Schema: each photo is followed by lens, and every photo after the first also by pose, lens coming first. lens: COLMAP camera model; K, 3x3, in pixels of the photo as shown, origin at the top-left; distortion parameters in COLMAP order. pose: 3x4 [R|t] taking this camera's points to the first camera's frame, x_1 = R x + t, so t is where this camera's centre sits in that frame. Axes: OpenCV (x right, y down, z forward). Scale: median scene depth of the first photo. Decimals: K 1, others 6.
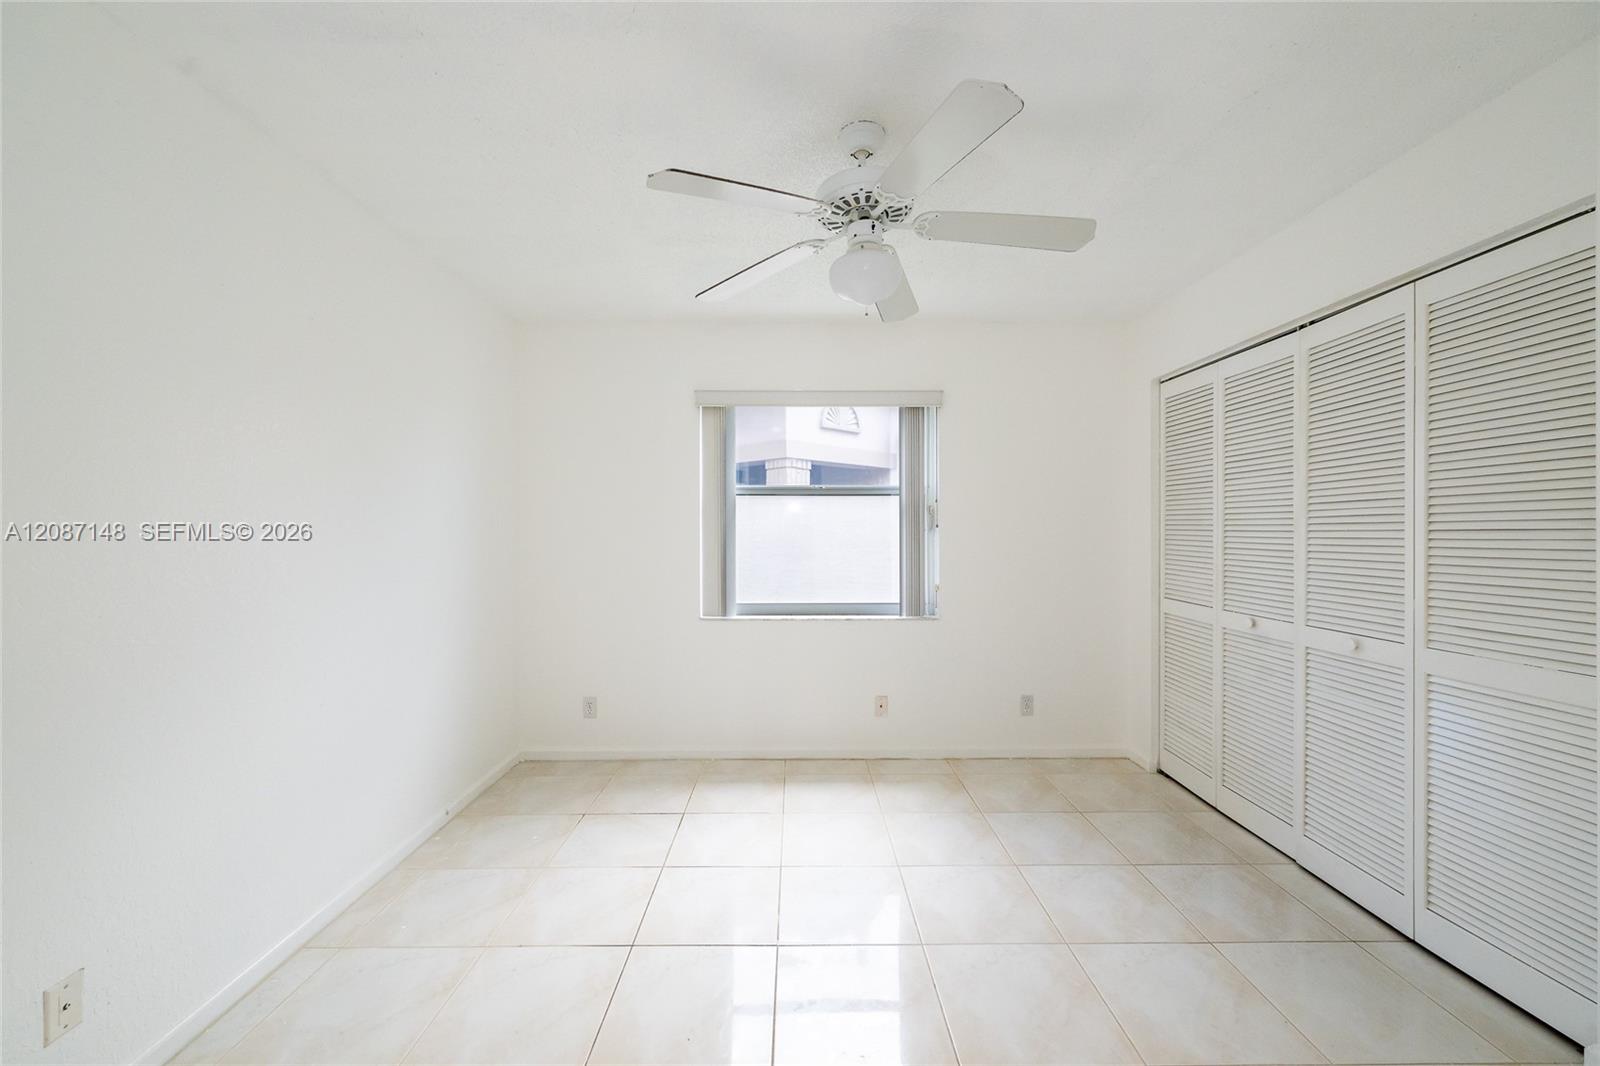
lens RADIAL K [[628.7, 0, 796.4], [0, 628.7, 537.5], [0, 0, 1]] dist [0.001993, -0.000264]
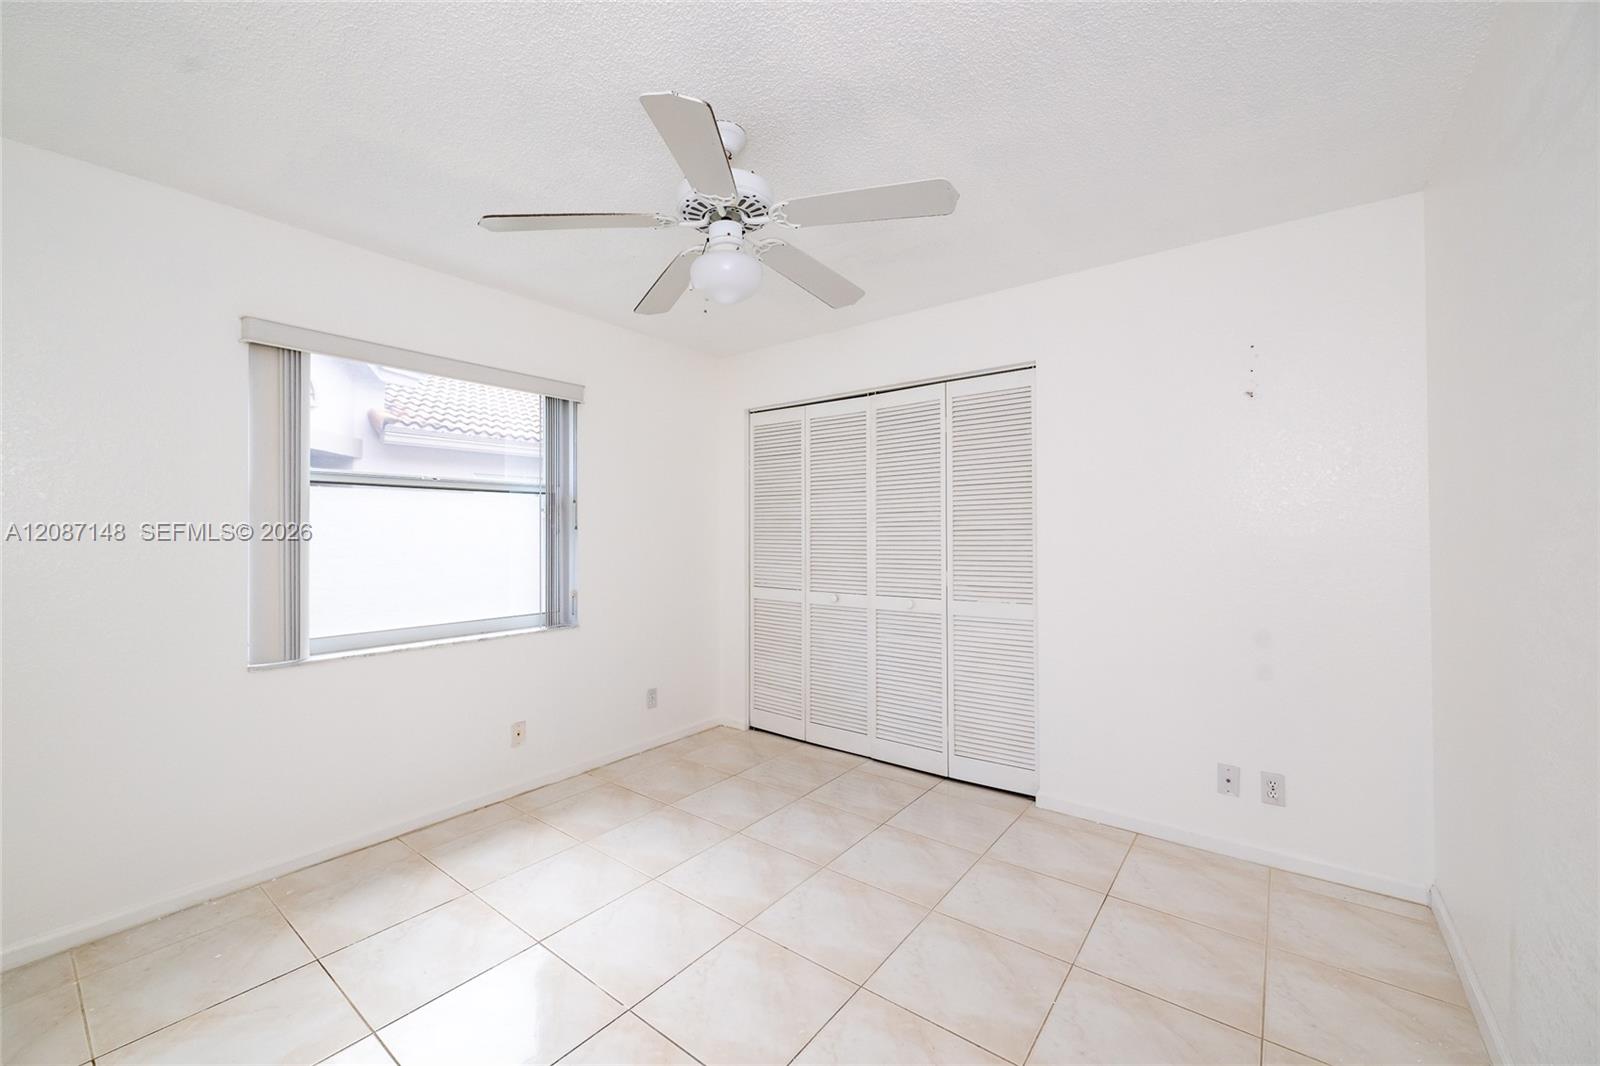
lens RADIAL K [[628.7, 0, 798.9], [0, 628.7, 532.8], [0, 0, 1]] dist [0.001993, -0.000264]
pose [[0.618338, -0.001865, 0.785910, -0.345818], [0.014013, 0.999864, -0.008653, 0.002506], [-0.785787, 0.016363, 0.618280, 0.168375]]
